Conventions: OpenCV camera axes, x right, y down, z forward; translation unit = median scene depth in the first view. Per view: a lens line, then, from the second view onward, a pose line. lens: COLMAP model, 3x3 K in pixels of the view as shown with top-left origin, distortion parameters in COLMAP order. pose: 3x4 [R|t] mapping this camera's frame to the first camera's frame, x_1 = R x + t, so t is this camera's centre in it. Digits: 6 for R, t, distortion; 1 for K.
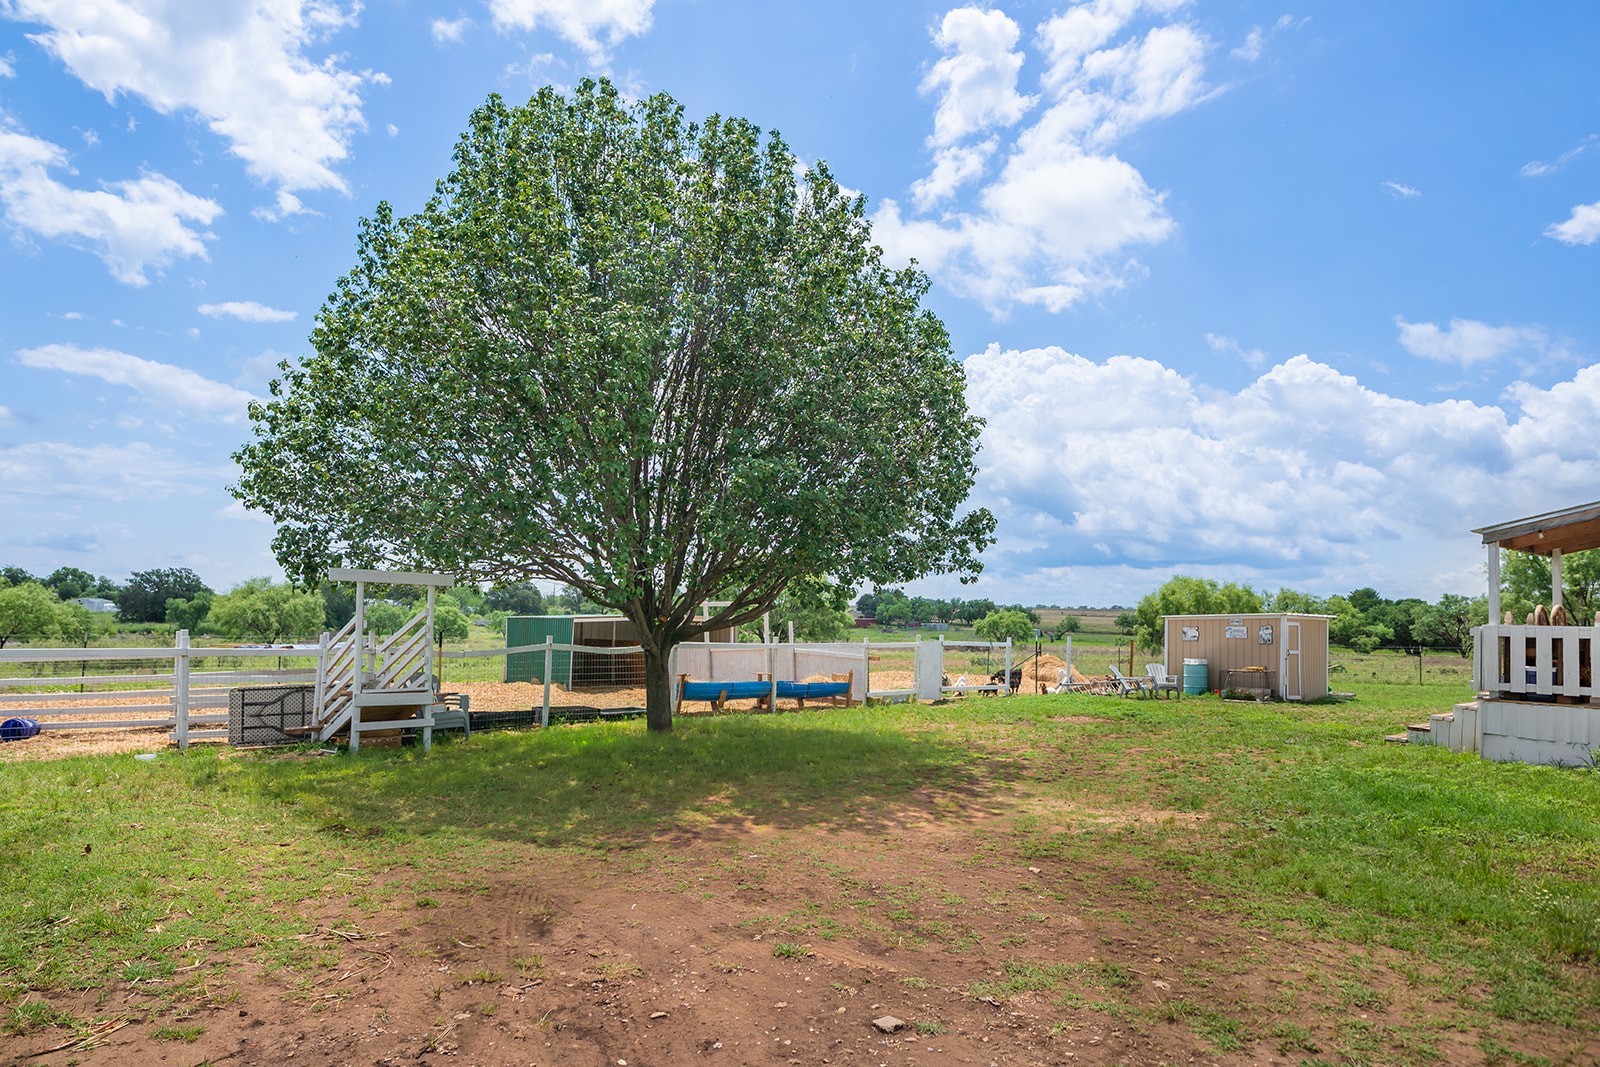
lens RADIAL K [[918.9, 0, 800.6], [0, 918.9, 534.1], [0, 0, 1]] dist [0.004129, 0.000788]
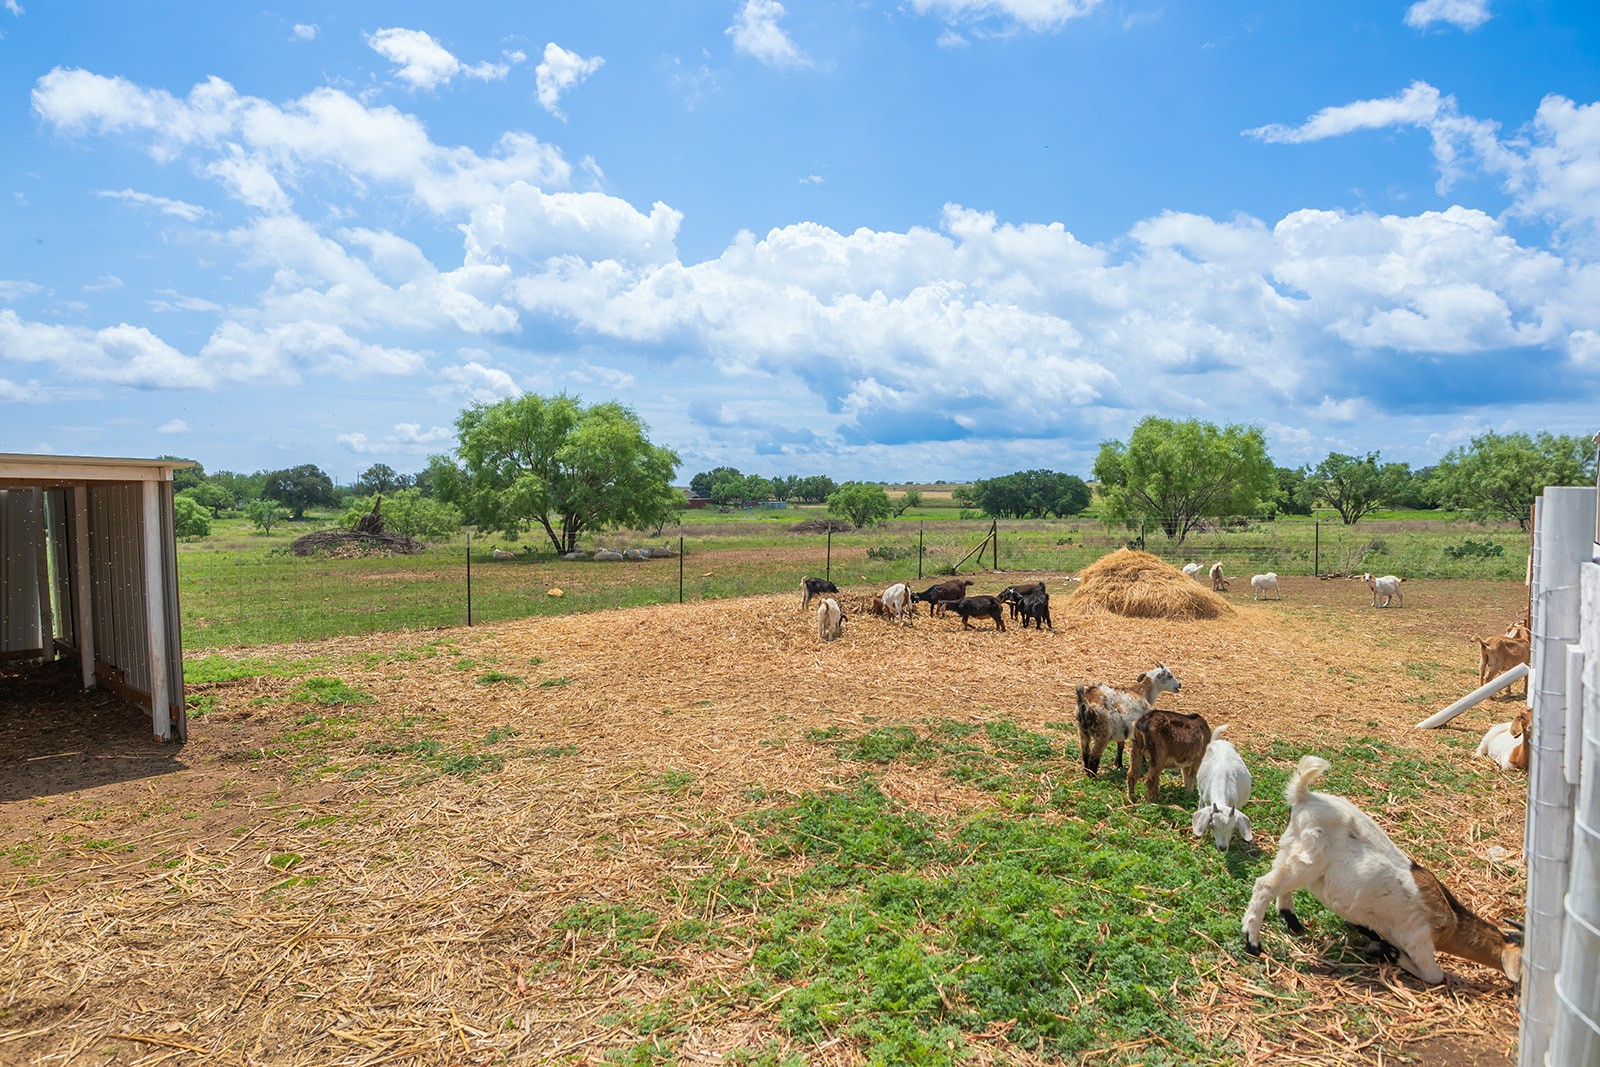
lens RADIAL K [[918.9, 0, 799.3], [0, 918.9, 529.6], [0, 0, 1]] dist [0.004129, 0.000788]
pose [[0.983625, -0.033654, 0.177058, 0.008301], [0.011382, 0.992050, 0.125332, 0.015363], [-0.179868, -0.121264, 0.976188, 0.145520]]
